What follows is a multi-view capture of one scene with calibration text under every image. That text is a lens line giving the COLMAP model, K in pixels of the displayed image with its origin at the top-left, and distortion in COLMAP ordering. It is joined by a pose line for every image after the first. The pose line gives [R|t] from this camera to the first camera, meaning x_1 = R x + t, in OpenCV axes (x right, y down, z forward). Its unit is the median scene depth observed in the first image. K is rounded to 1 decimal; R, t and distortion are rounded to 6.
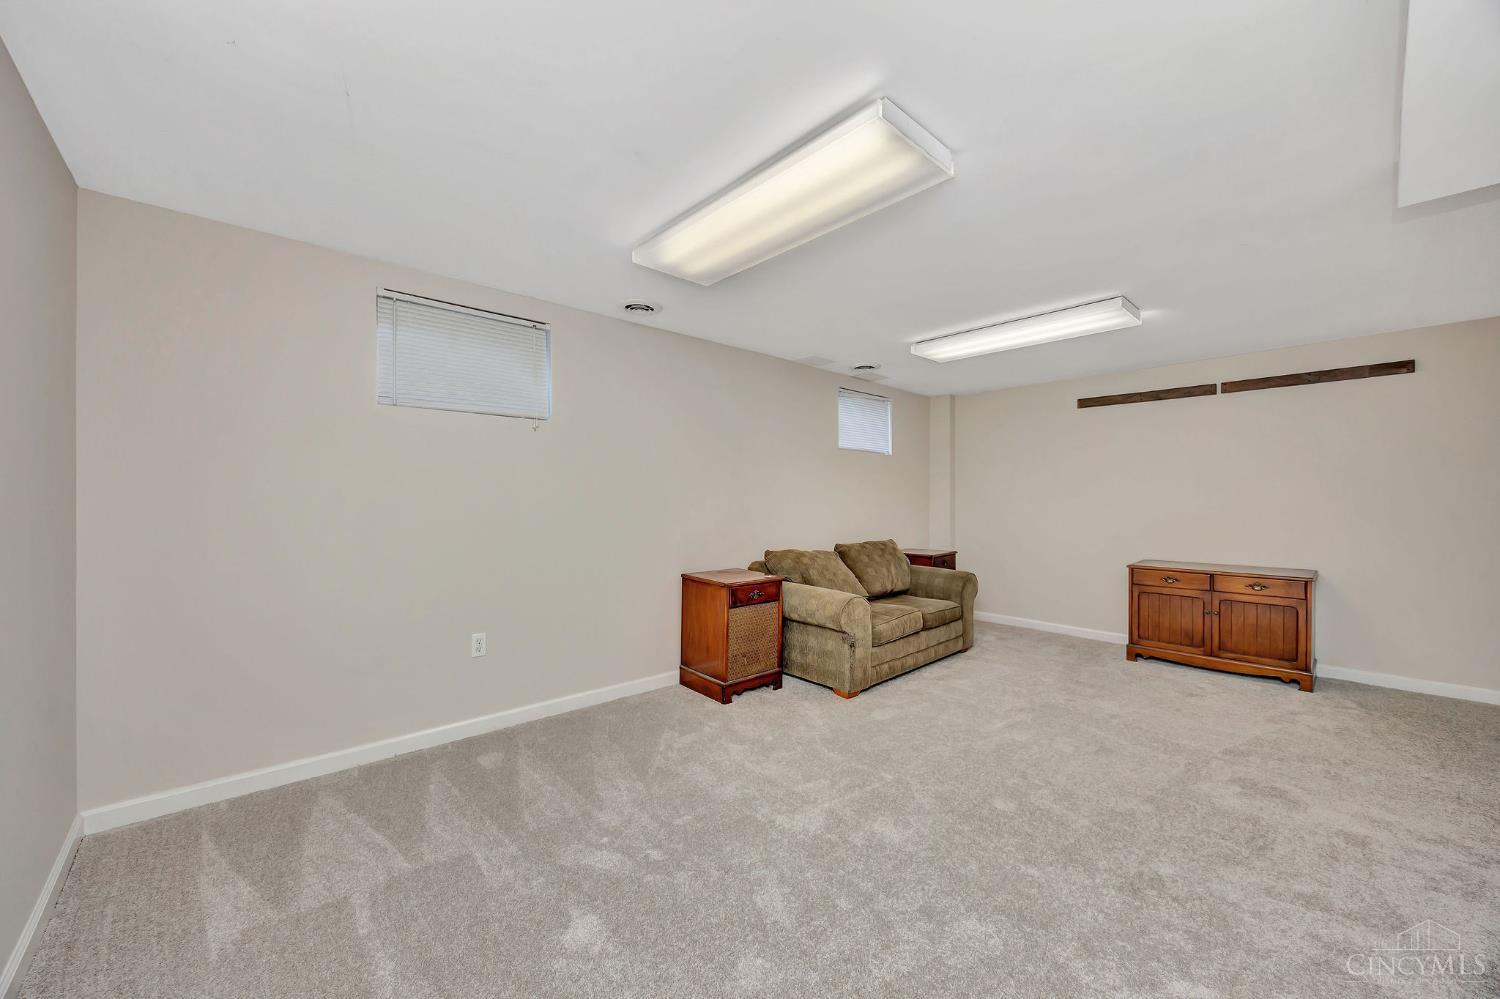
lens RADIAL K [[575.6, 0, 754.0], [0, 575.6, 499.0], [0, 0, 1]] dist [-0.001558, -0.000270]
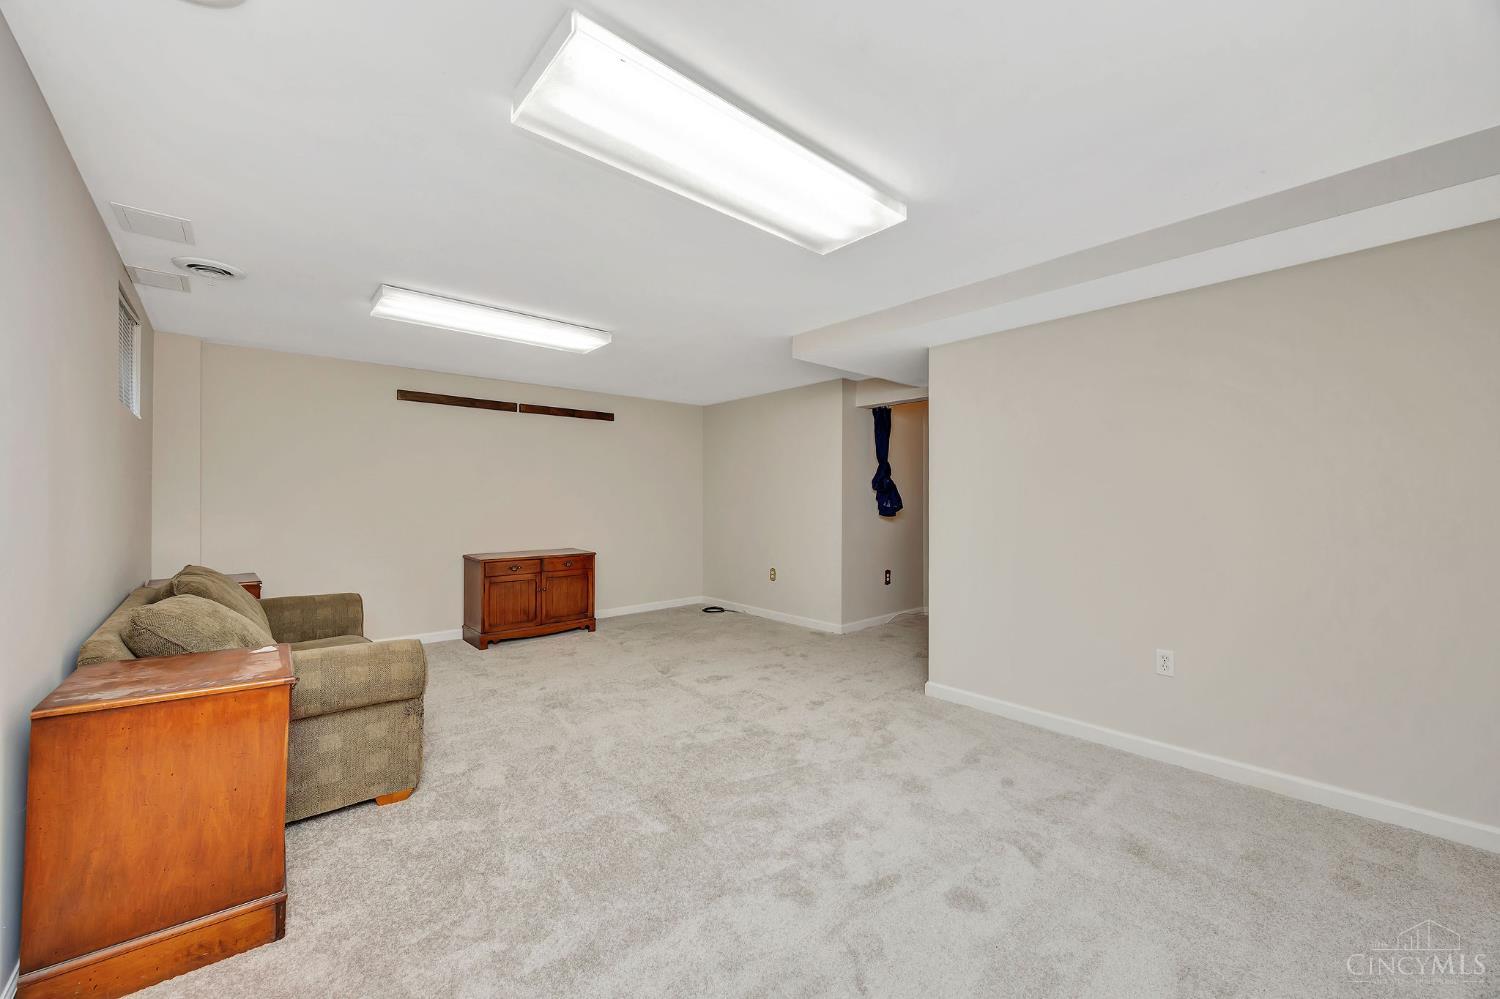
lens RADIAL K [[575.6, 0, 749.6], [0, 575.6, 500.2], [0, 0, 1]] dist [-0.001558, -0.000270]
pose [[0.011105, 0.000138, 0.999938, -0.444635], [-0.002409, 0.999997, -0.000111, 0.003113], [-0.999935, -0.002408, 0.011105, 0.539757]]
